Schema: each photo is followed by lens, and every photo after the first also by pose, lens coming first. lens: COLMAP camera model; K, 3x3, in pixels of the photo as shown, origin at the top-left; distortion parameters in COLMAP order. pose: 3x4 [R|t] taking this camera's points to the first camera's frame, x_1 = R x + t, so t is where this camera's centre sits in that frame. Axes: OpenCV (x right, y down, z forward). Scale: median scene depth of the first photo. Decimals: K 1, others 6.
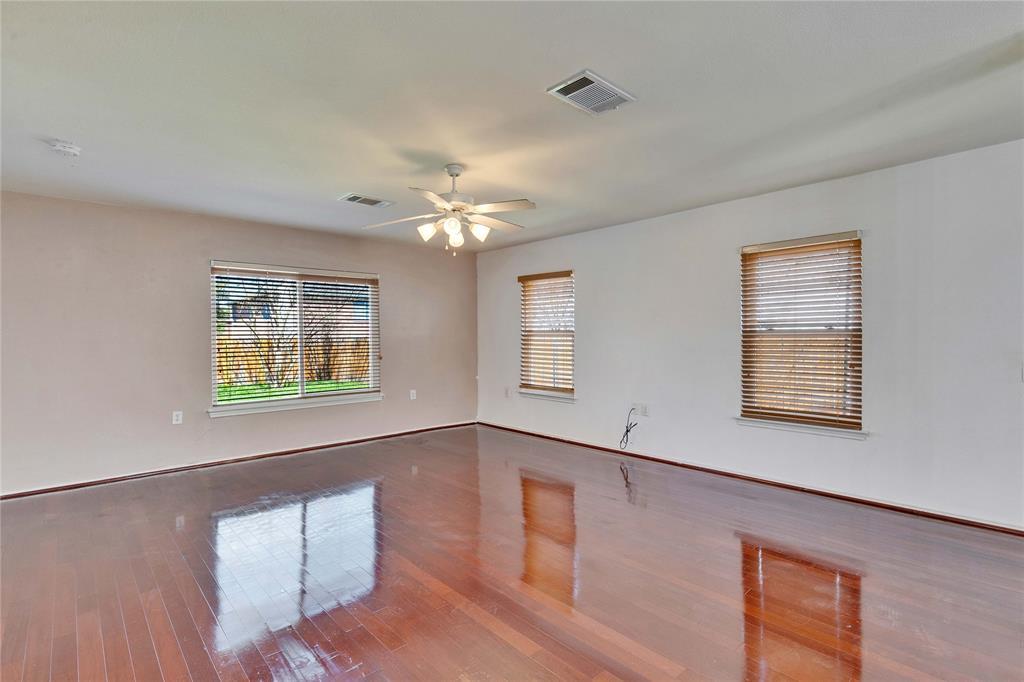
lens RADIAL K [[492.2, 0, 512.0], [0, 492.2, 341.0], [0, 0, 1]] dist [-0.004211, -0.000365]
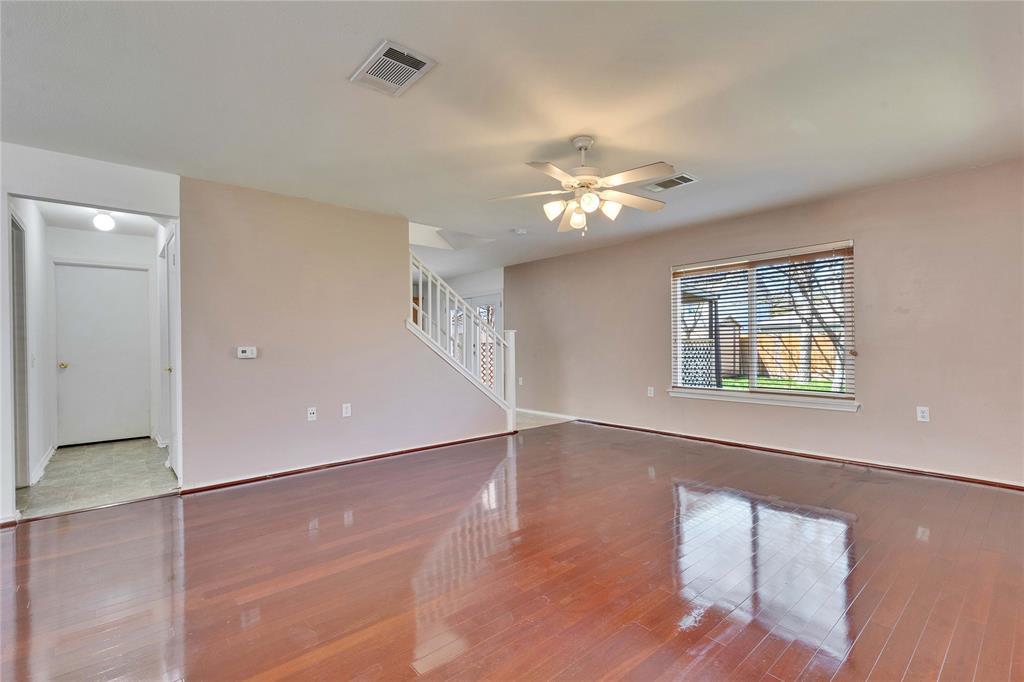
lens RADIAL K [[462.7, 0, 512.0], [0, 462.7, 341.0], [0, 0, 1]] dist [0.001750, -0.000123]
pose [[-0.024867, 0.009024, -0.999650, 0.487352], [0.009055, 0.999920, 0.008801, 0.005131], [0.999650, -0.008833, -0.024947, 0.576436]]
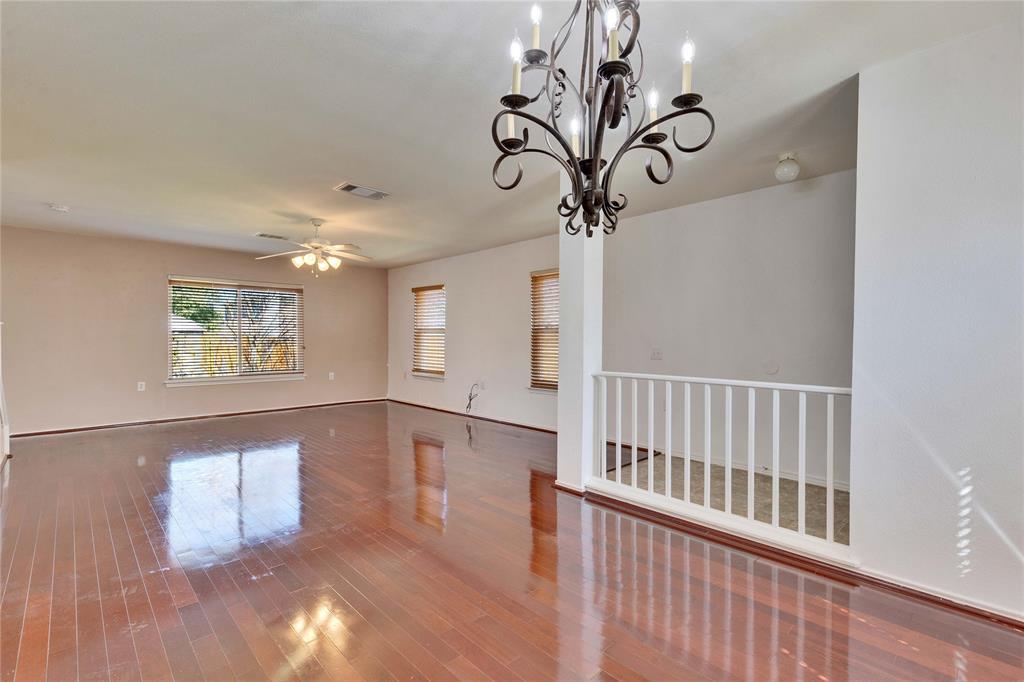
lens RADIAL K [[462.7, 0, 512.0], [0, 462.7, 341.0], [0, 0, 1]] dist [0.001750, -0.000123]
pose [[0.999610, 0.009707, 0.026196, 0.300667], [-0.009577, 0.999941, -0.005069, 0.019332], [-0.026244, 0.004816, 0.999644, -0.310053]]
